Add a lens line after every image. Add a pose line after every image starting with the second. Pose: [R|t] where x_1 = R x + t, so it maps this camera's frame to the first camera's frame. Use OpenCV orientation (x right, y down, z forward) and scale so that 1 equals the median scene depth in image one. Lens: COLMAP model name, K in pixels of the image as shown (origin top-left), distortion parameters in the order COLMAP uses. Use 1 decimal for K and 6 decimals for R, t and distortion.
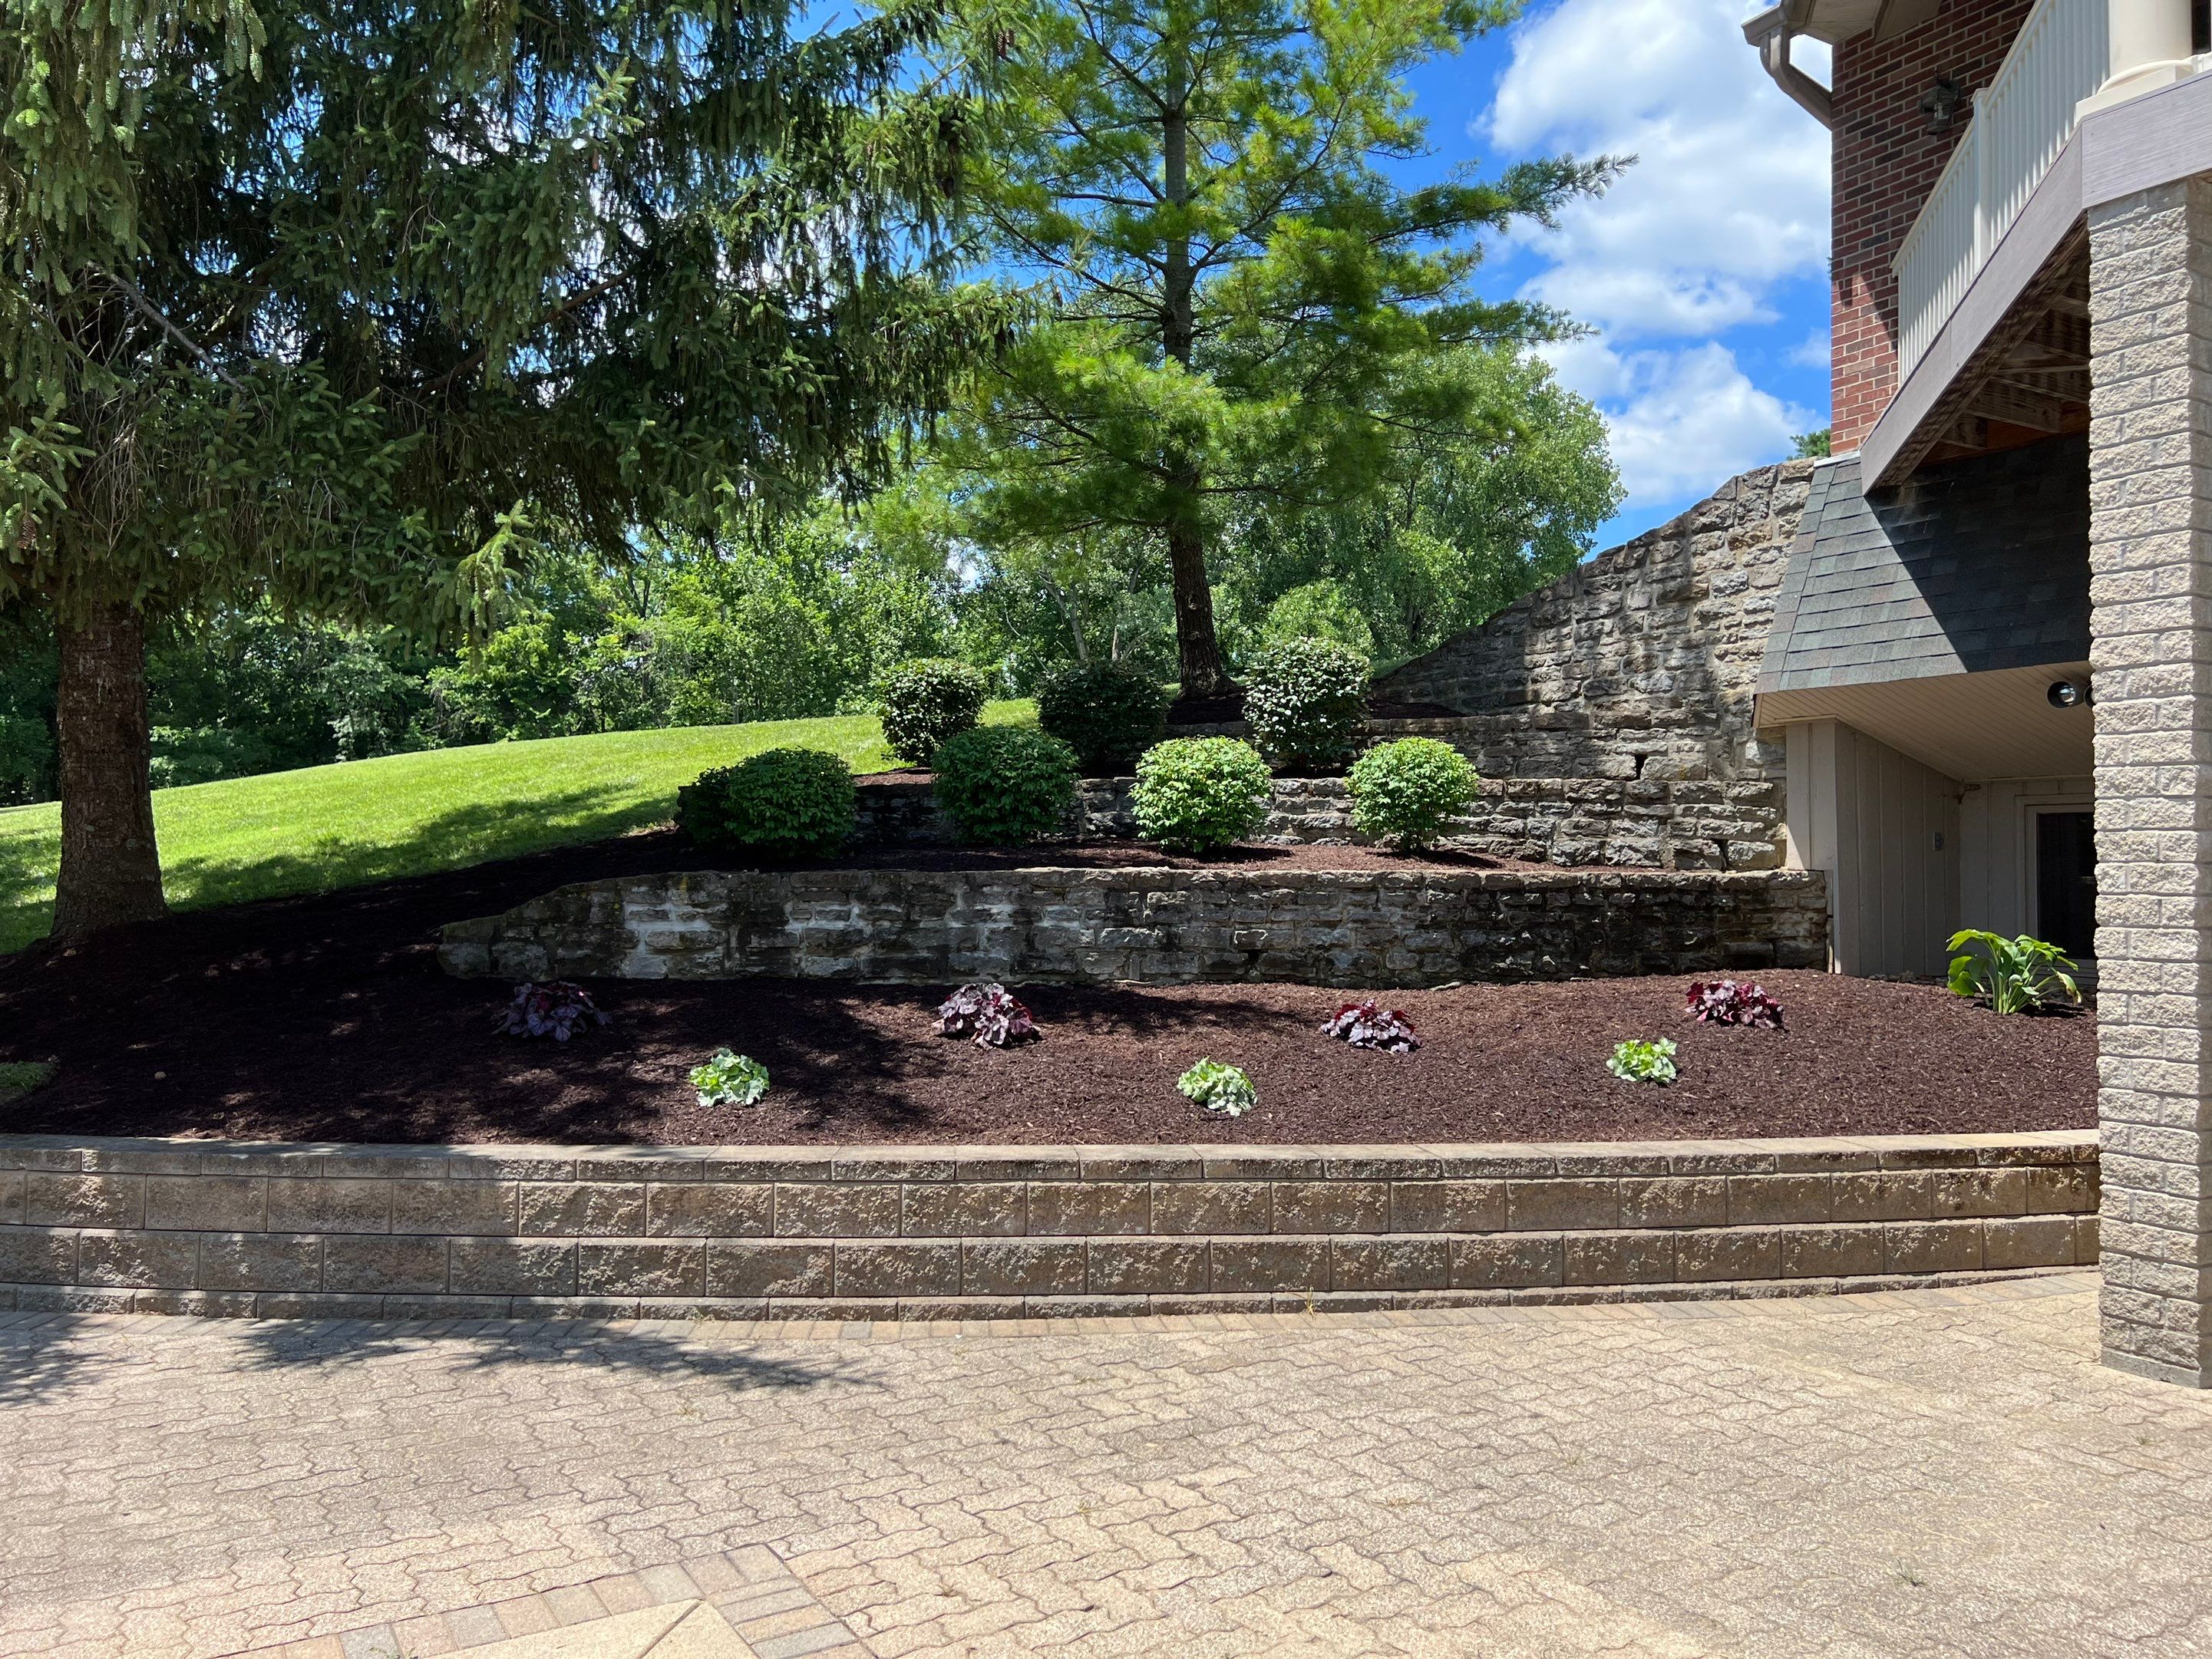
lens RADIAL K [[1648.3, 0, 1092.9], [0, 1648.3, 814.8], [0, 0, 1]] dist [0.076008, -0.090333]
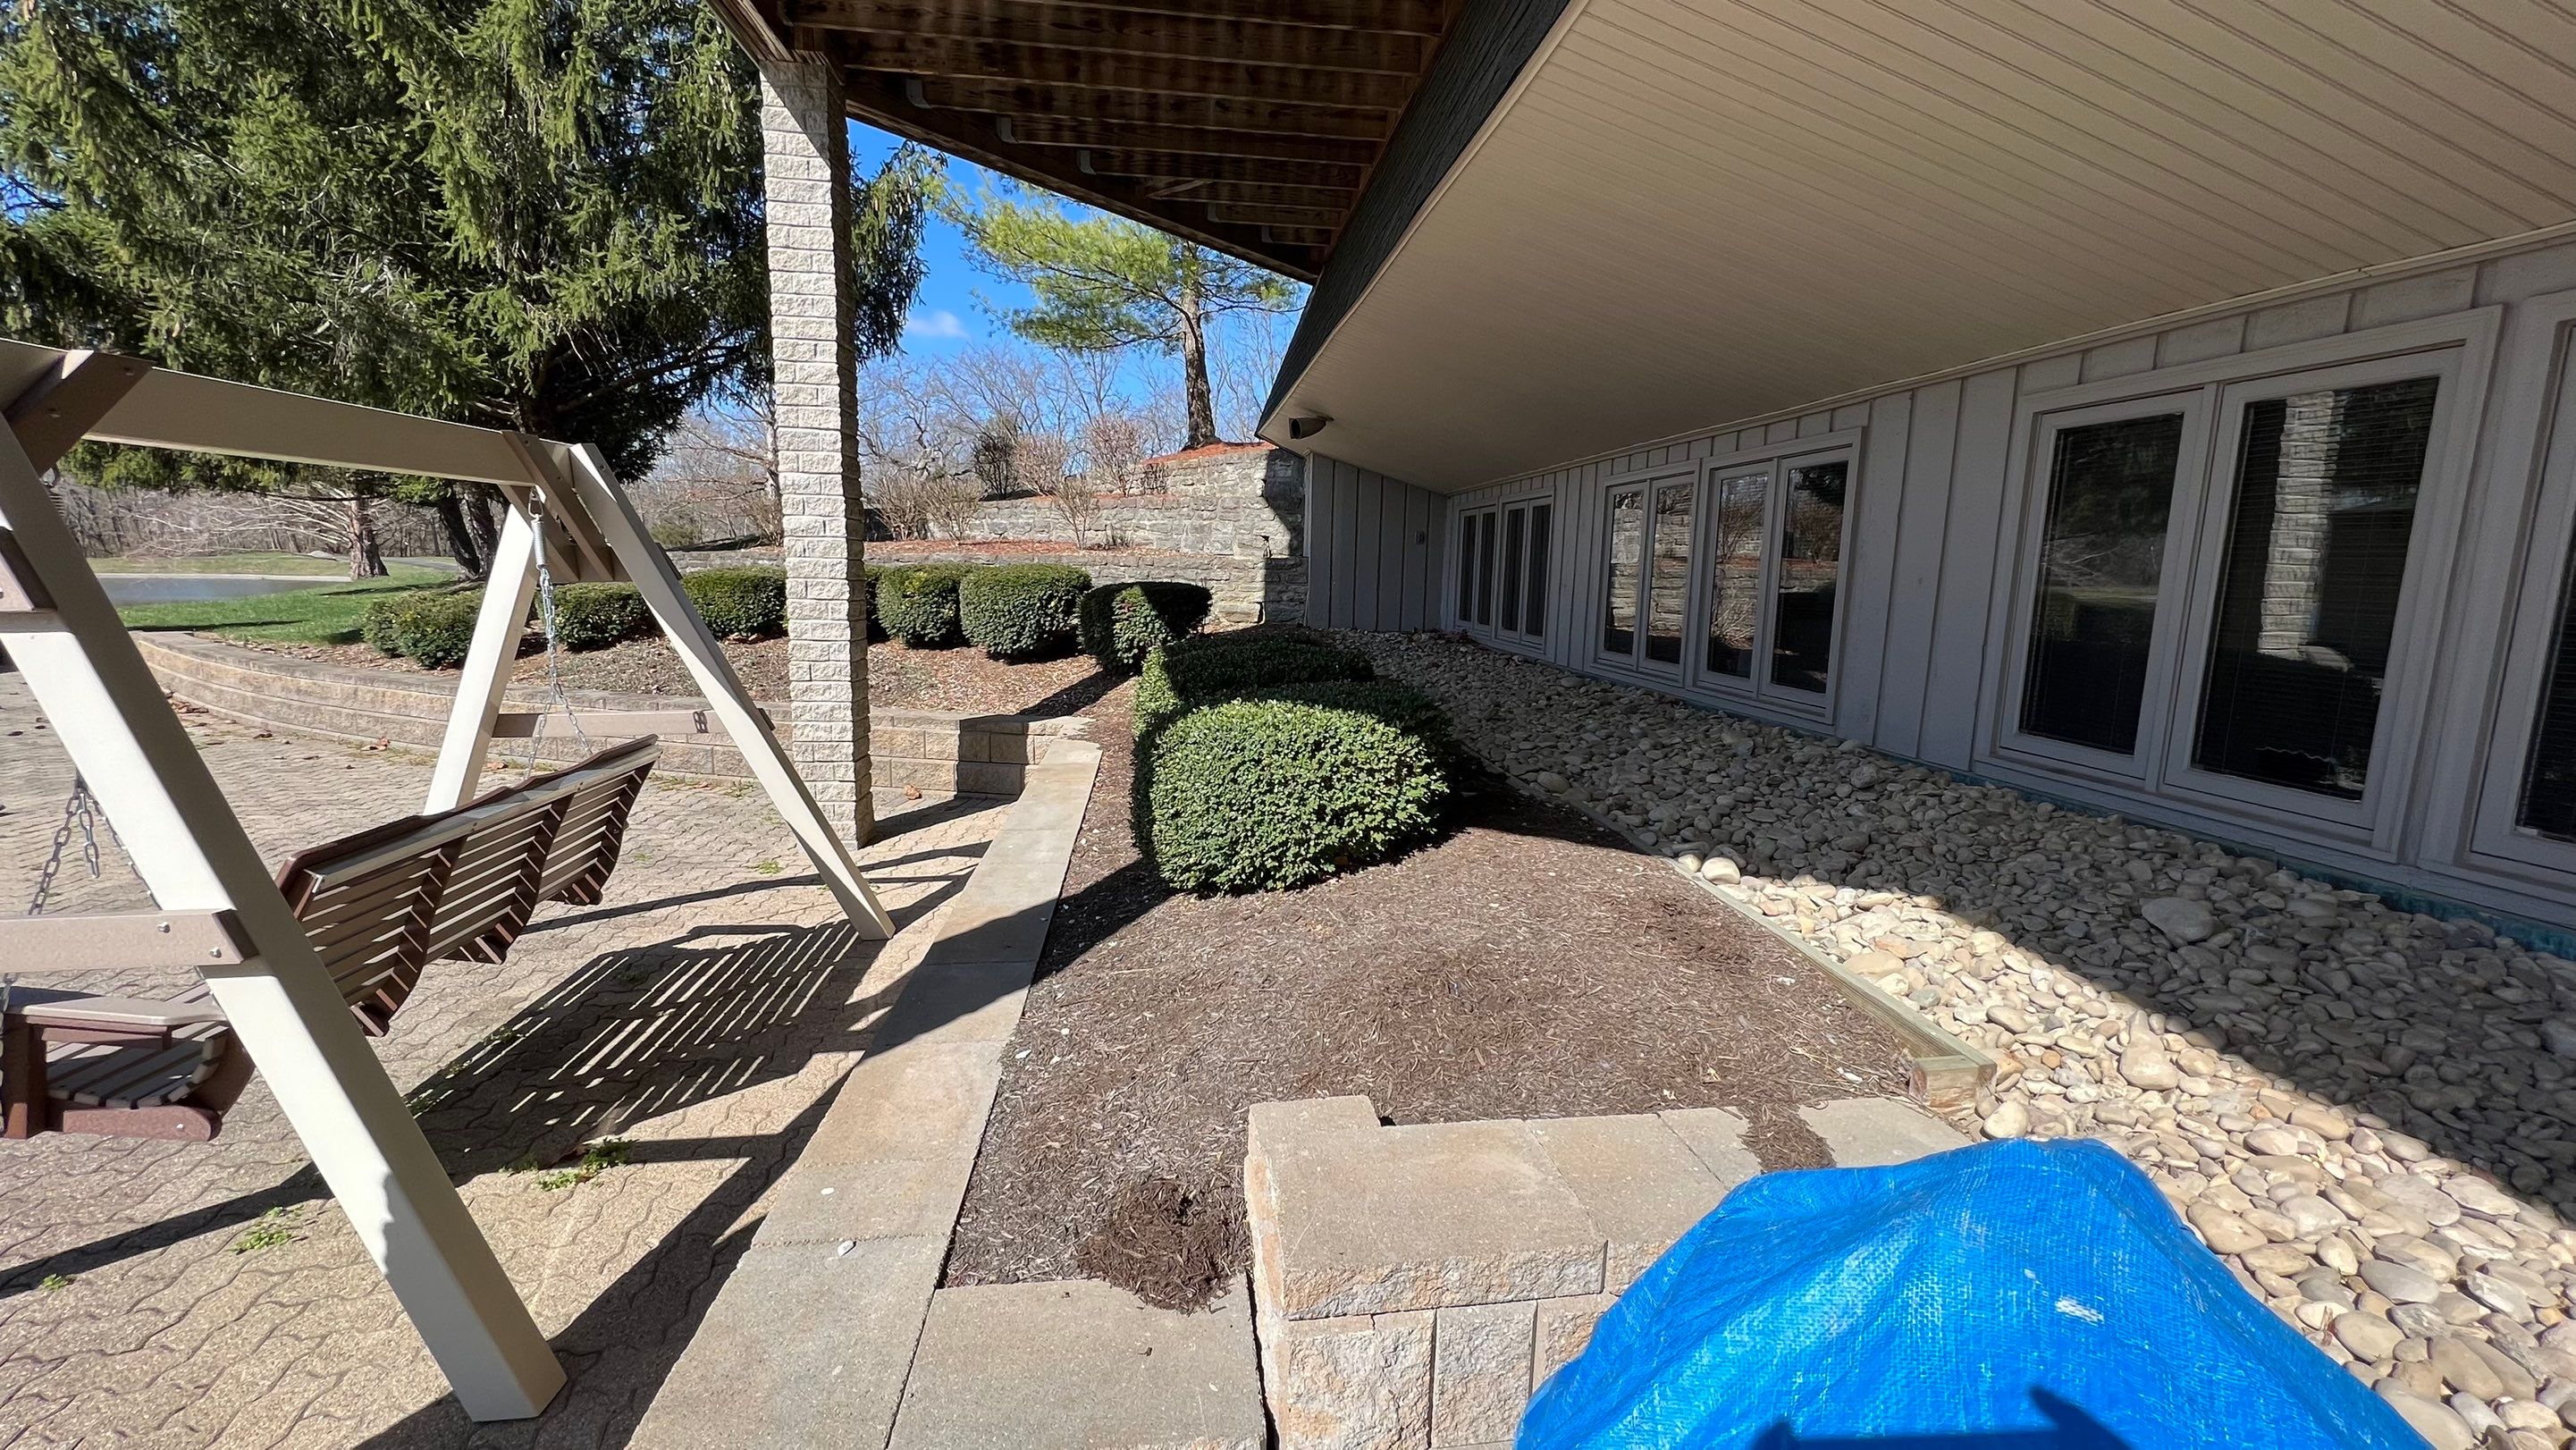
lens RADIAL K [[1024.5, 0, 1291.9], [0, 1024.5, 727.2], [0, 0, 1]] dist [-0.001753, 0.000054]
pose [[0.918742, 0.071687, -0.388296, 0.840253], [0.001237, 0.982854, 0.184381, 0.015343], [0.394856, -0.169880, 0.902901, 0.153384]]
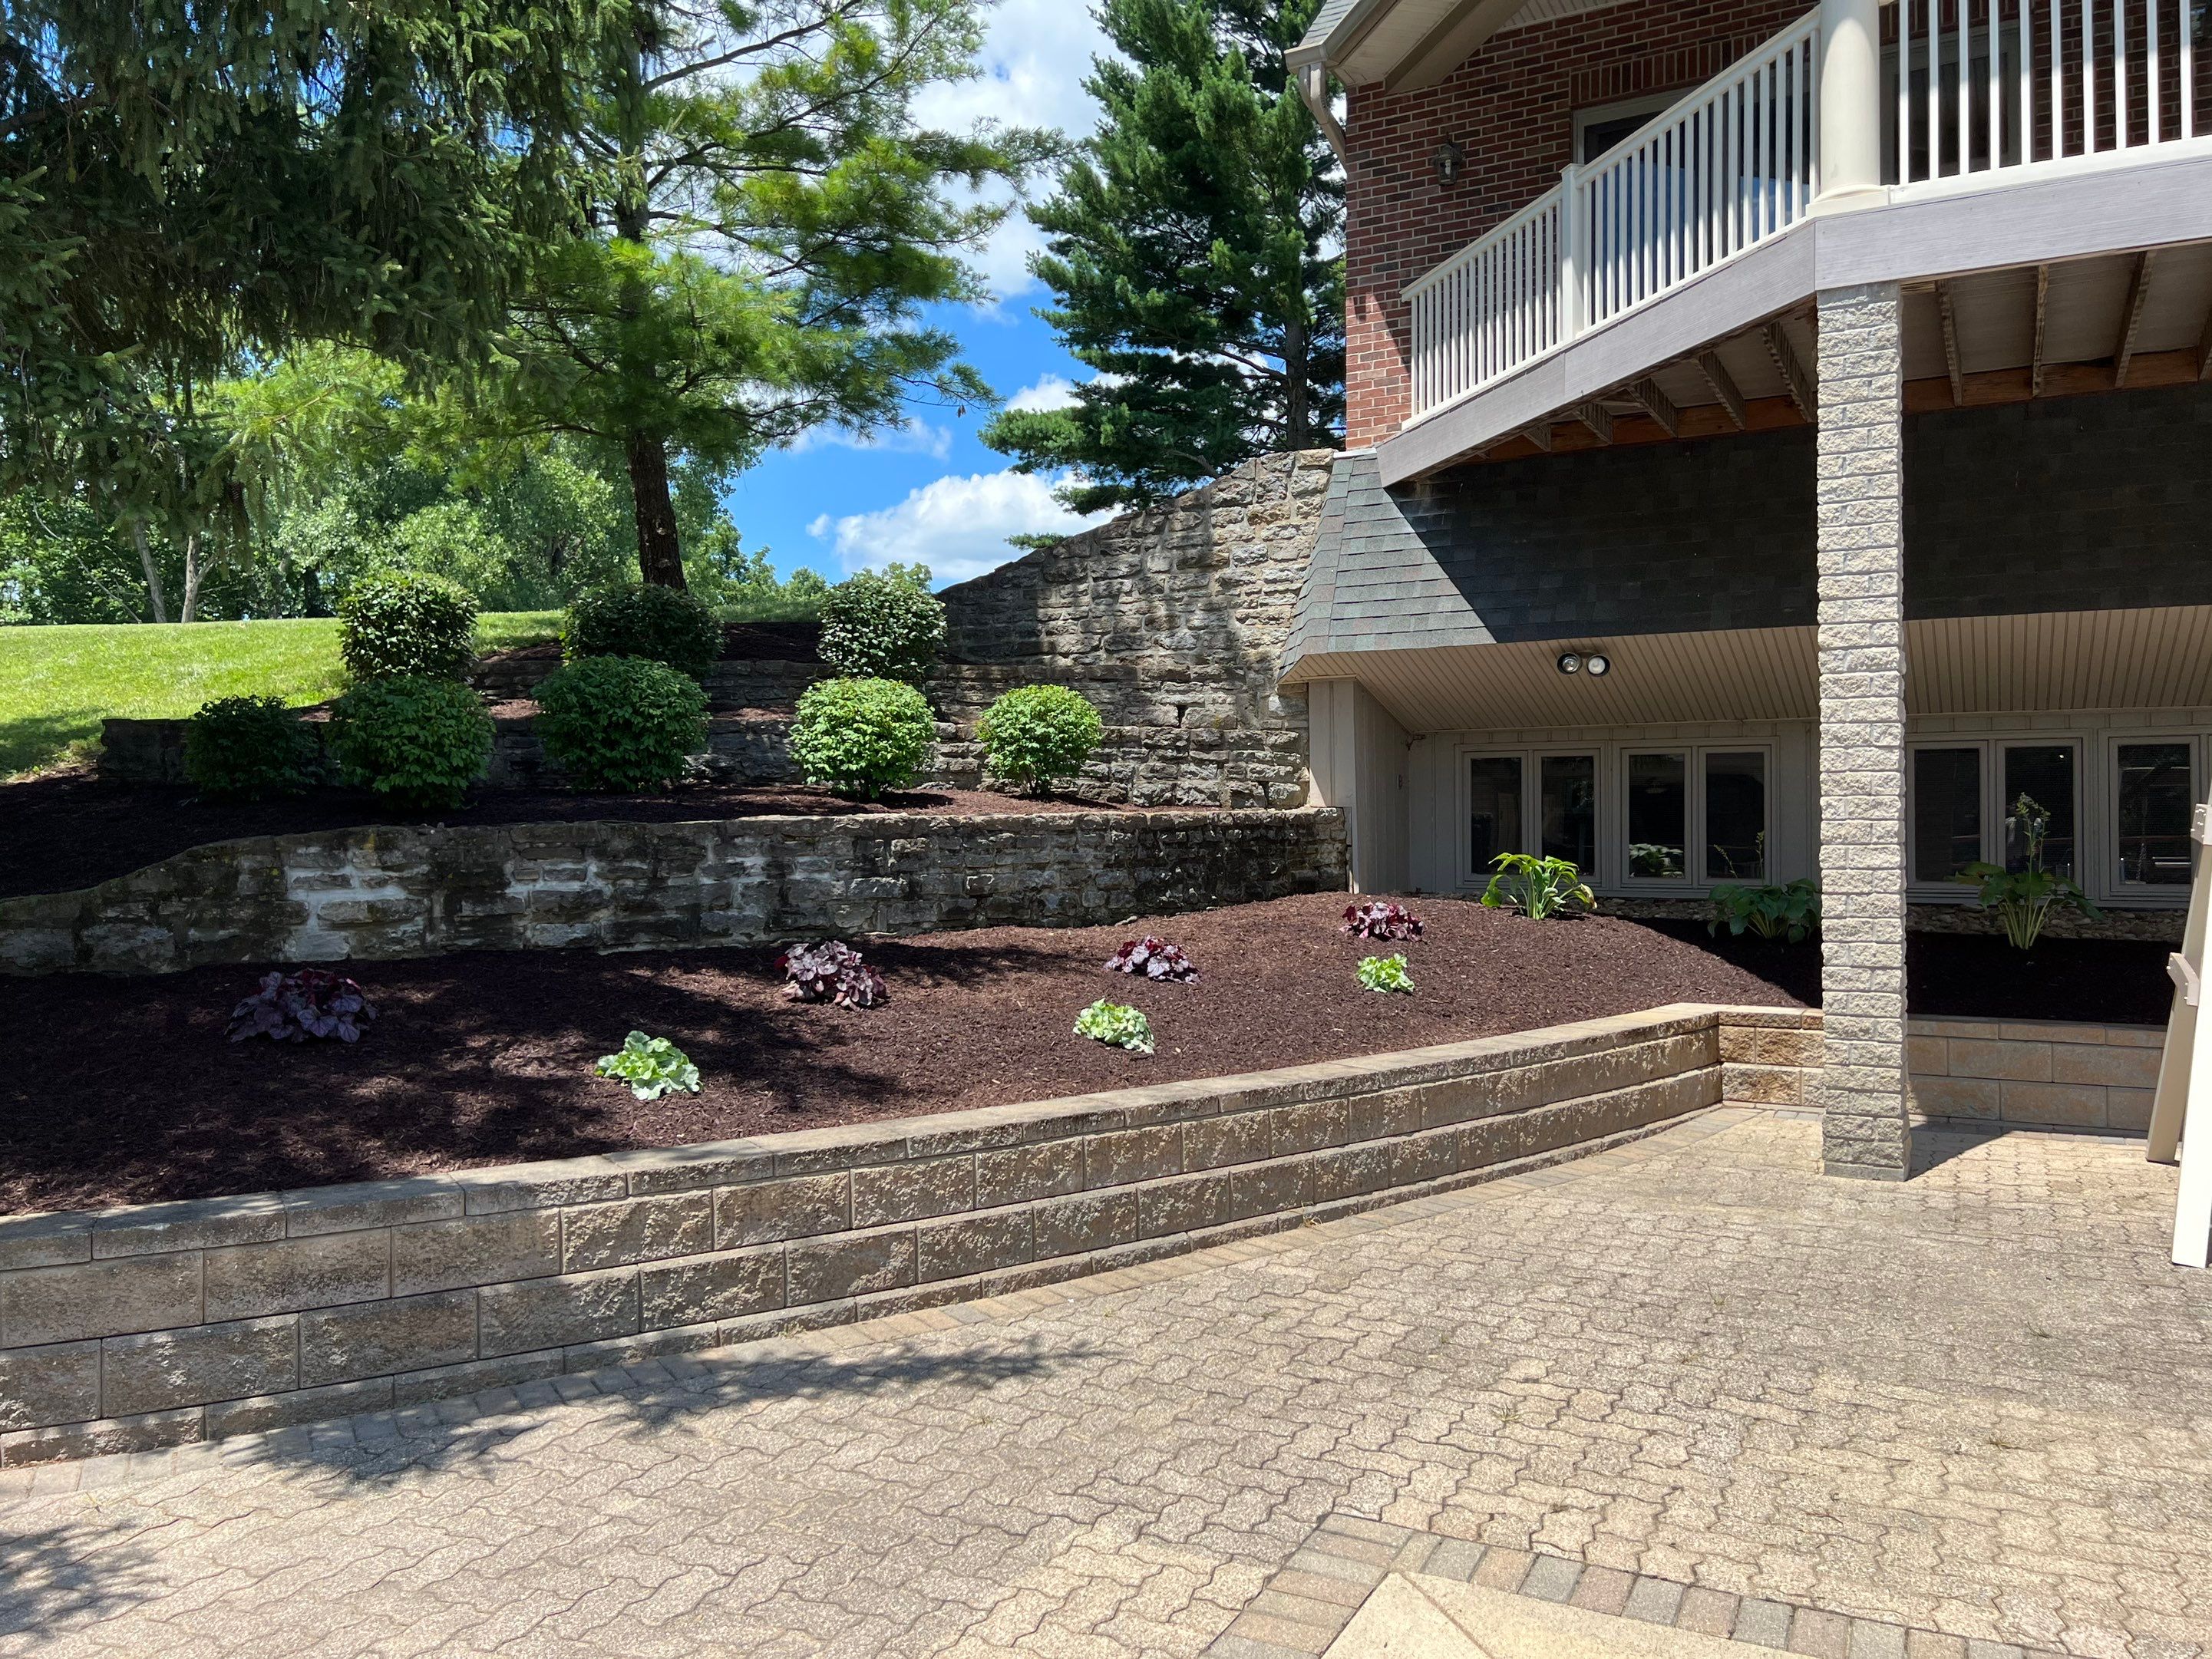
lens RADIAL K [[1643.2, 0, 1109.4], [0, 1643.2, 817.8], [0, 0, 1]] dist [0.091381, -0.128417]
pose [[0.851430, -0.016521, 0.524209, -0.329192], [-0.002226, 0.999381, 0.035112, 0.000379], [-0.524464, -0.031062, 0.850866, 0.106135]]
